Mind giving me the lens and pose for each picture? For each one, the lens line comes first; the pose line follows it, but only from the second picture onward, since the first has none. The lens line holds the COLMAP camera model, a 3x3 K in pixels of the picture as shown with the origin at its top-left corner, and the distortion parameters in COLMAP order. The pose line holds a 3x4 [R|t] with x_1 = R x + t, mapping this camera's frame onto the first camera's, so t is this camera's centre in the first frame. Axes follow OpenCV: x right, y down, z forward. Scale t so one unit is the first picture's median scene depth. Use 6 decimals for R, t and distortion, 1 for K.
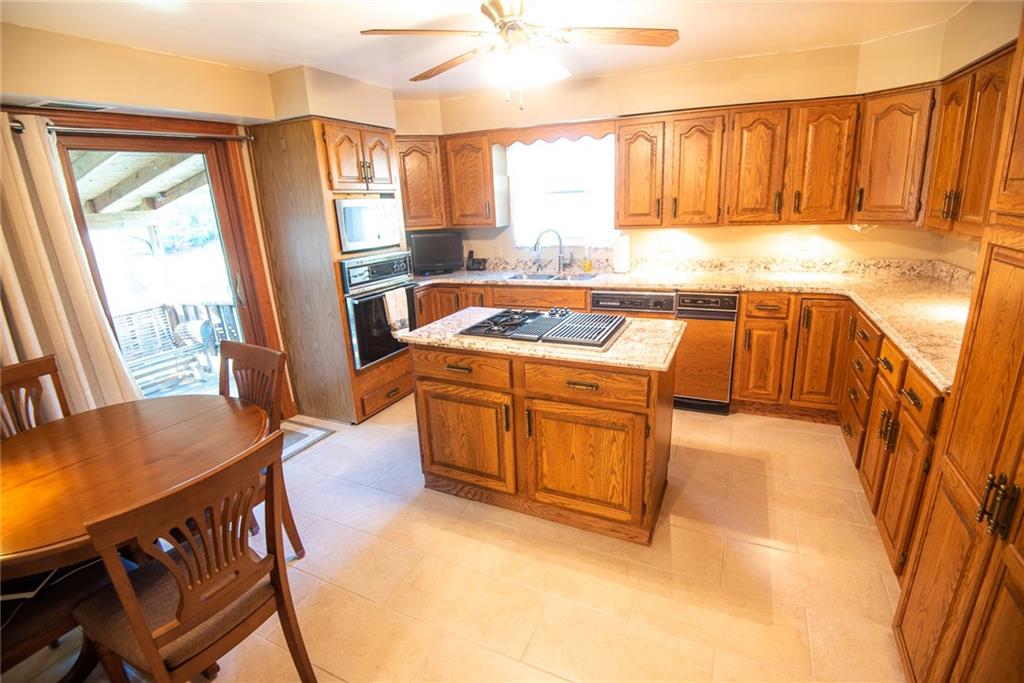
lens RADIAL K [[480.2, 0, 517.9], [0, 480.2, 342.6], [0, 0, 1]] dist [-0.001324, -0.018725]
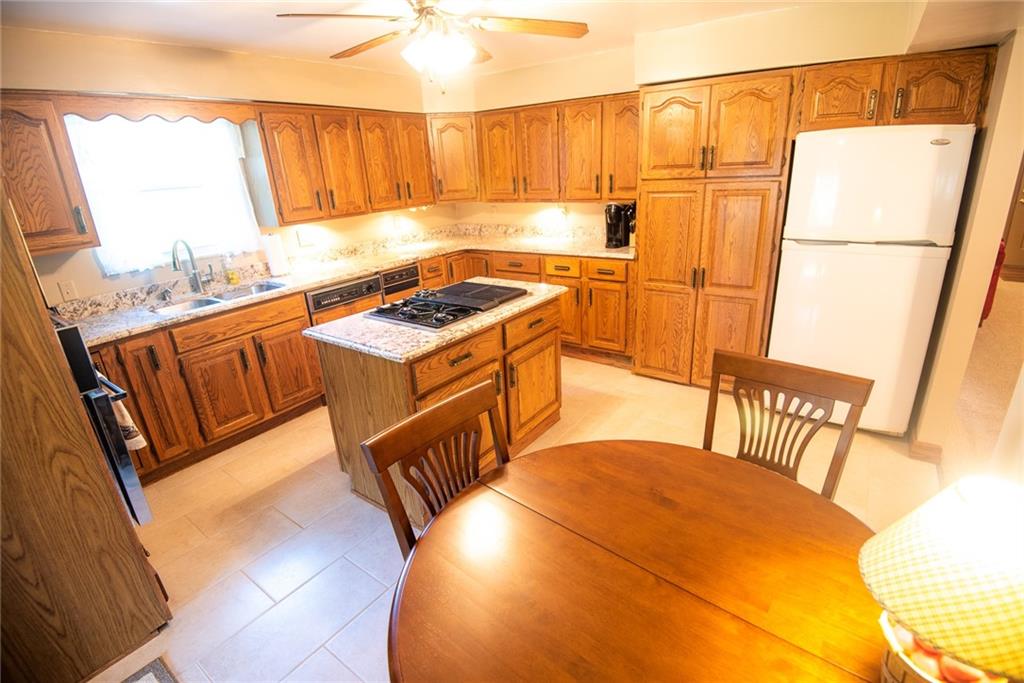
lens RADIAL K [[480.2, 0, 517.9], [0, 480.2, 342.6], [0, 0, 1]] dist [-0.001324, -0.018725]
pose [[0.193224, -0.306463, 0.932065, -0.716756], [0.321090, 0.917409, 0.235080, -0.120278], [-0.927128, 0.253854, 0.275668, 0.449008]]
